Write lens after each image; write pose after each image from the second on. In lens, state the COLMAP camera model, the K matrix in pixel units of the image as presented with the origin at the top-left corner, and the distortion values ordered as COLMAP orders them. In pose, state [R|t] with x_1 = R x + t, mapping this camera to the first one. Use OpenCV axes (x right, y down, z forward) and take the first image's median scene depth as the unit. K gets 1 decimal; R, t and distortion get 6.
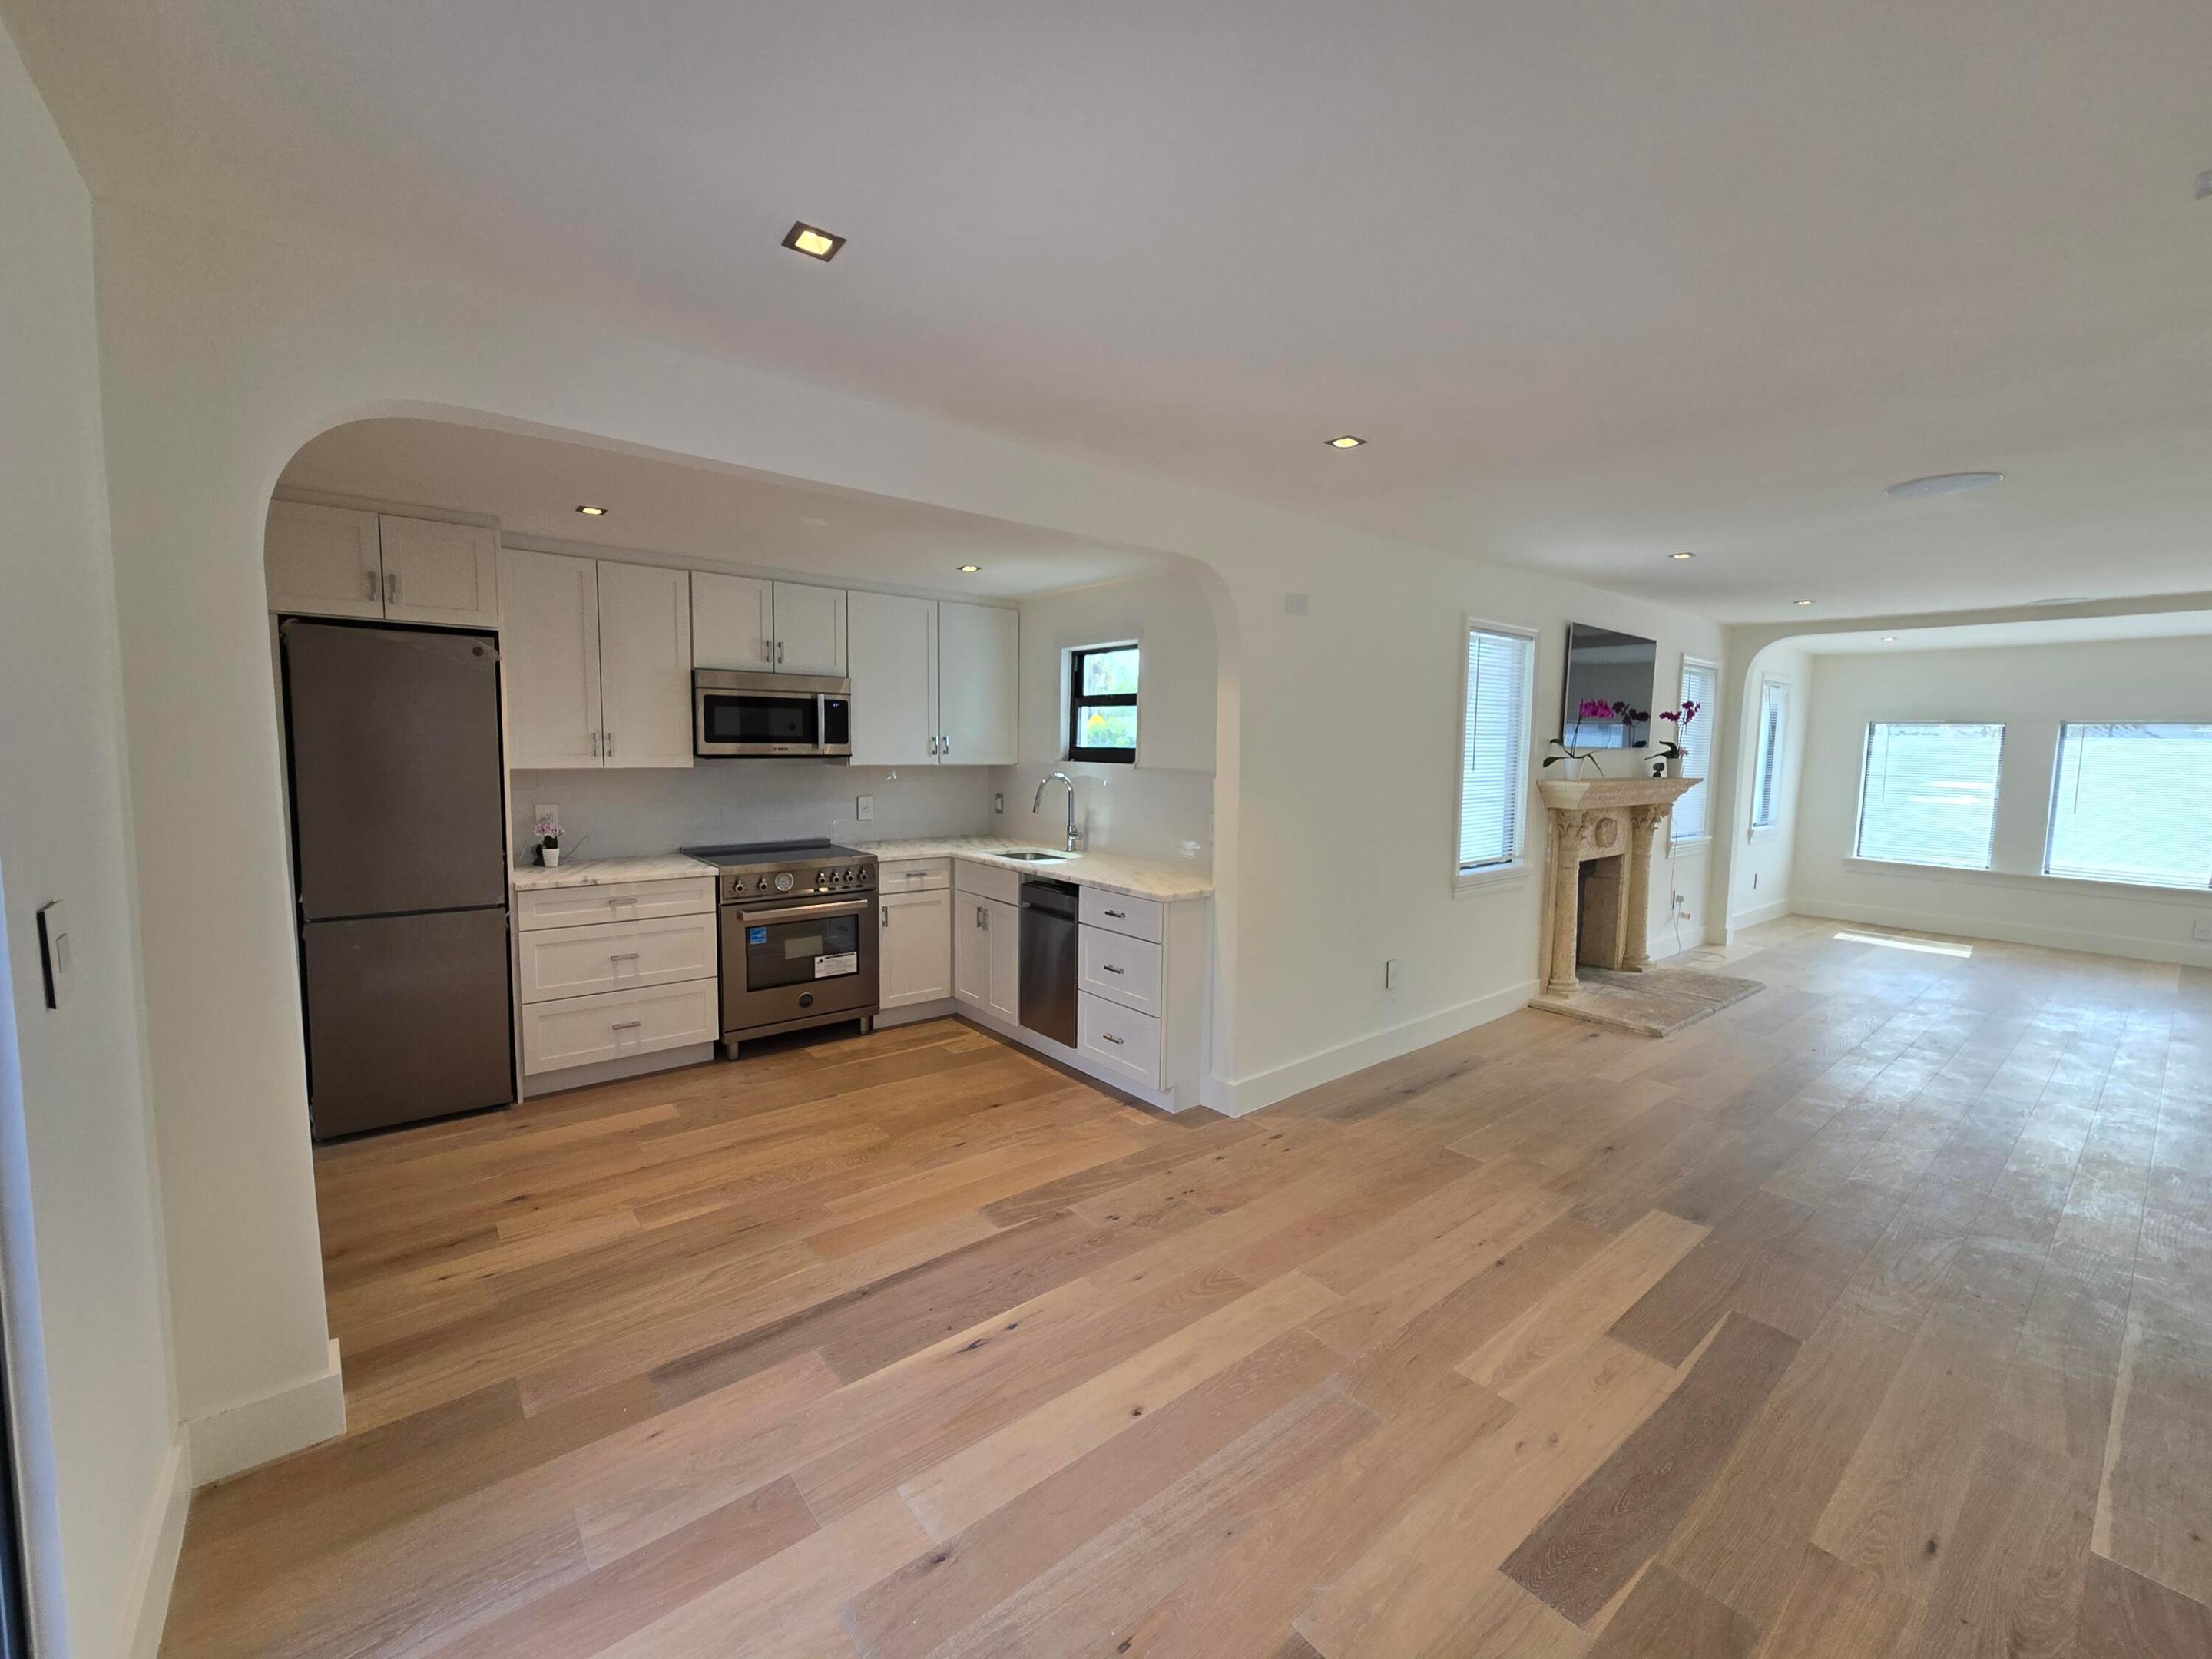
lens RADIAL K [[903.3, 0, 1108.5], [0, 903.3, 824.2], [0, 0, 1]] dist [-0.001111, 0.001110]
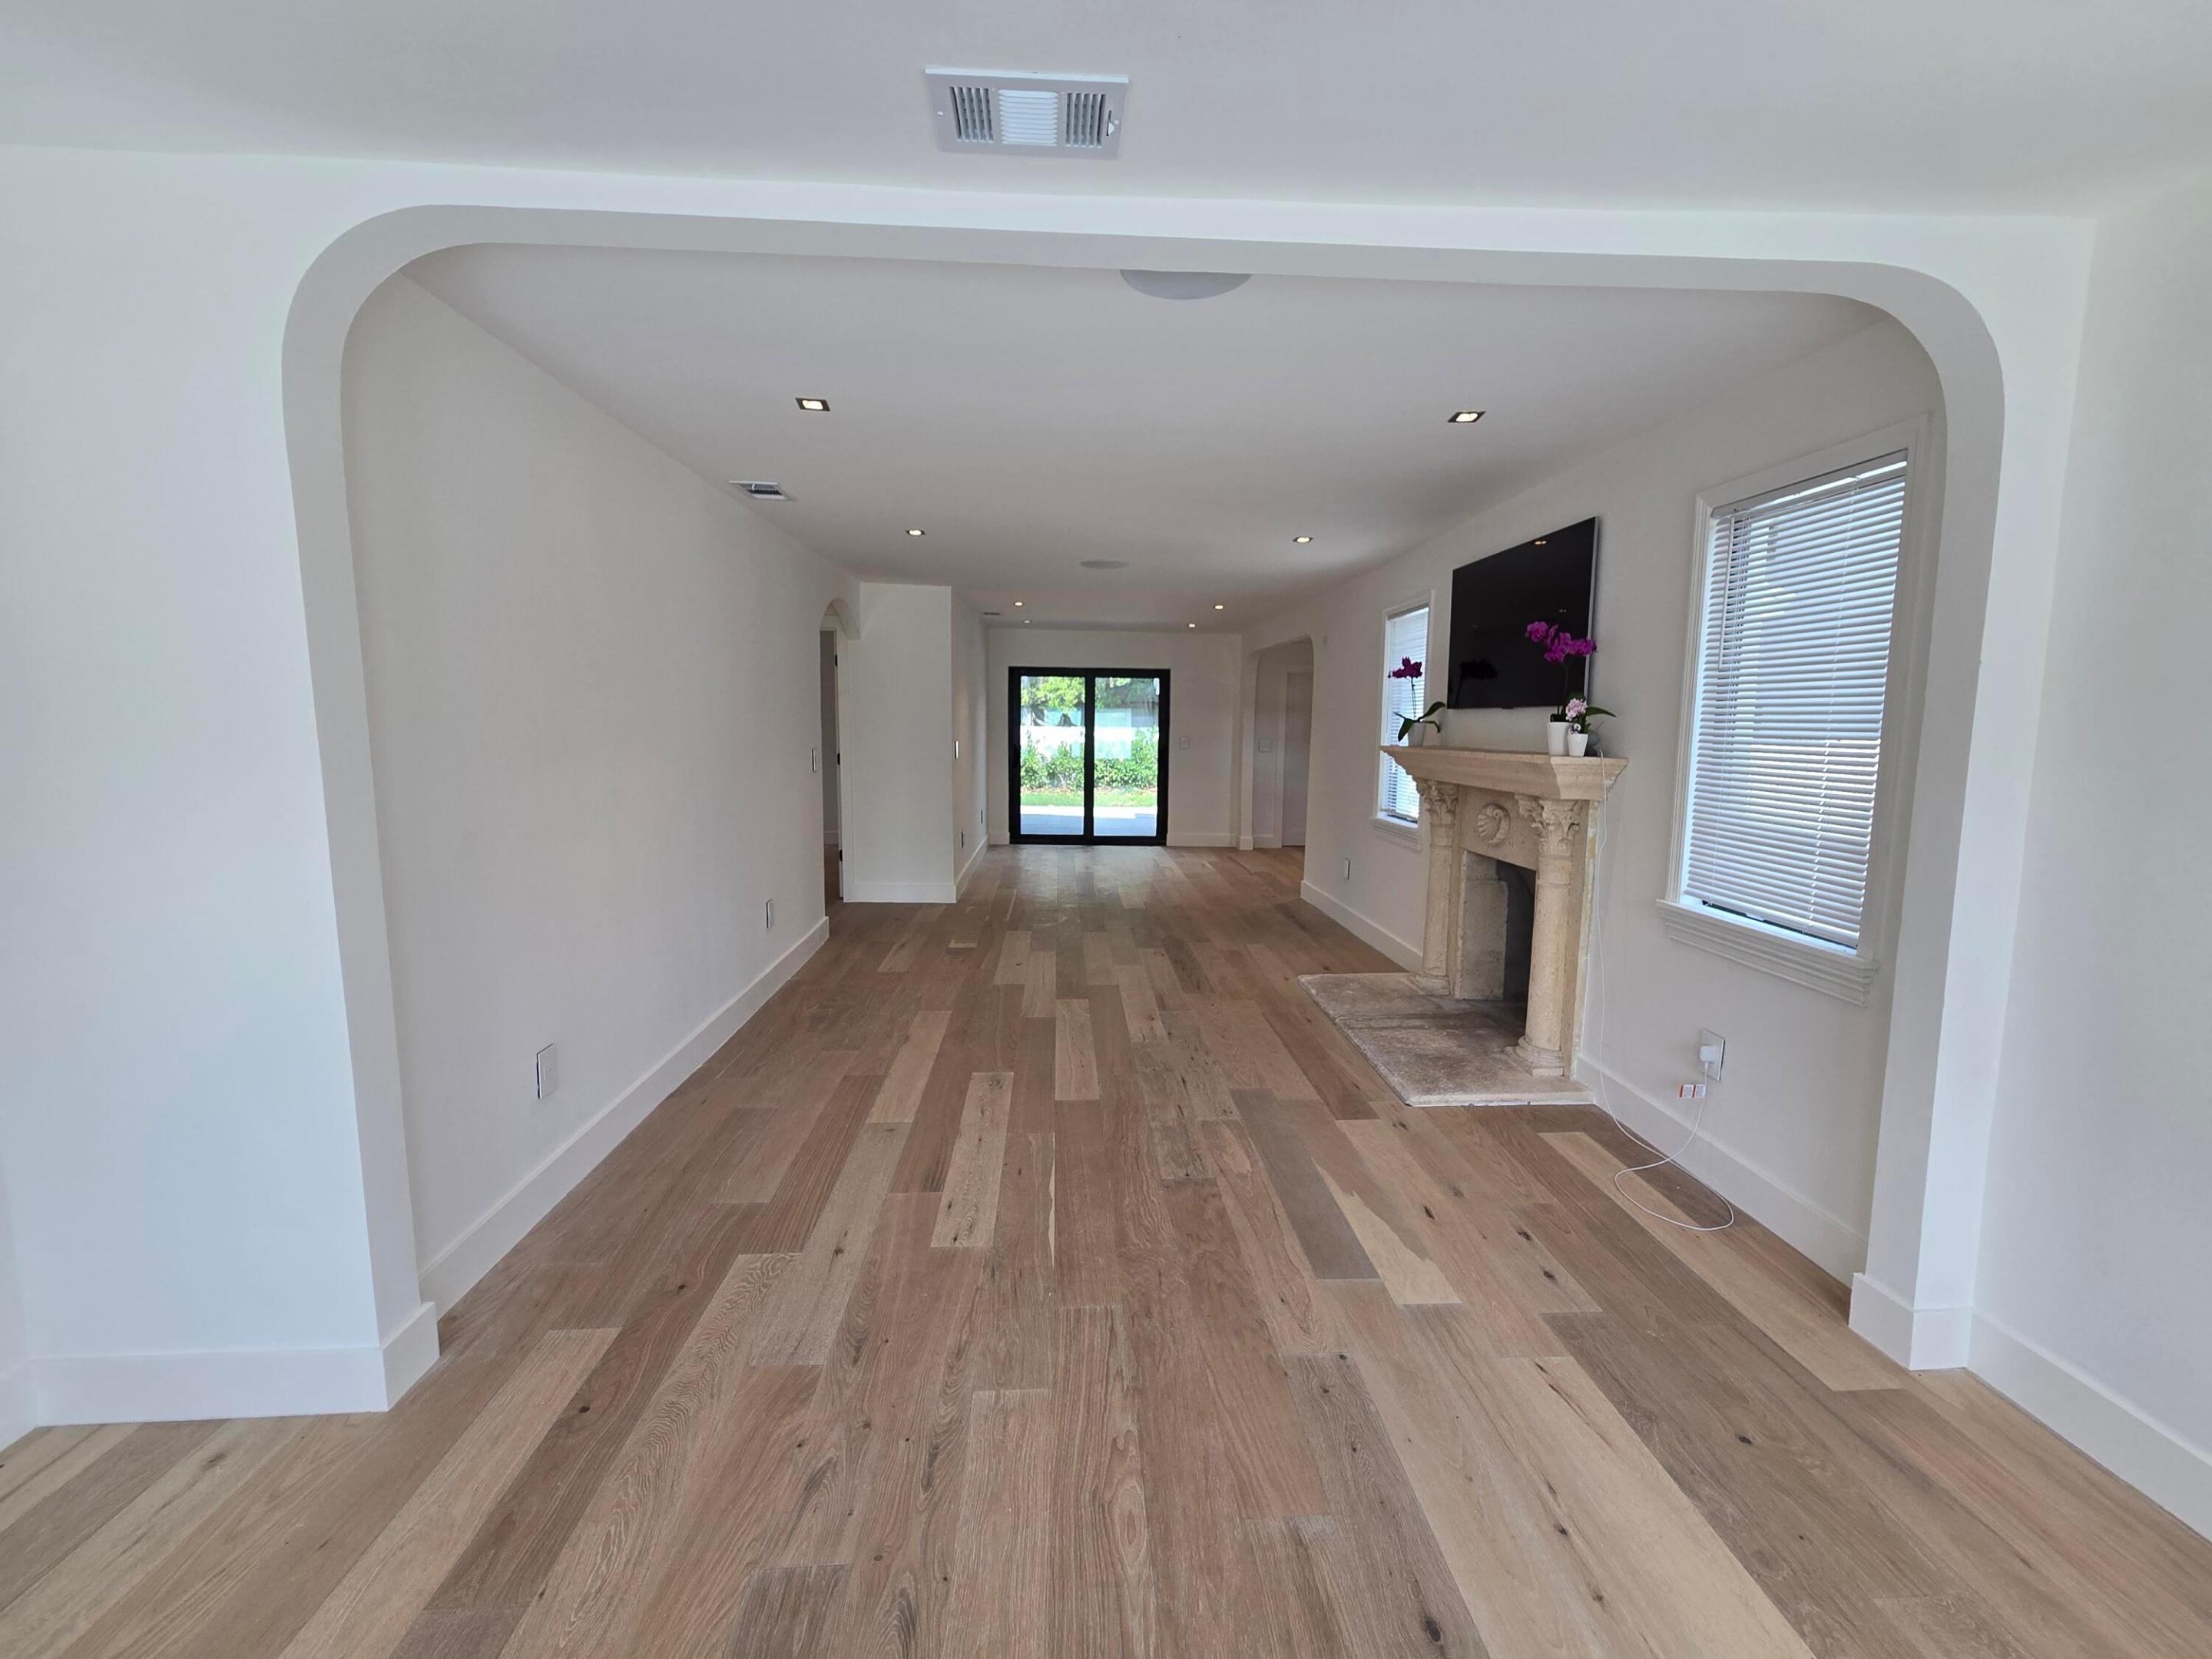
lens RADIAL K [[903.3, 0, 1116.7], [0, 903.3, 832.0], [0, 0, 1]] dist [-0.001111, 0.001110]
pose [[-0.588587, 0.076002, -0.804853, 1.861004], [-0.088324, 0.983566, 0.157469, -0.099846], [0.803594, 0.163772, -0.572202, 1.657184]]
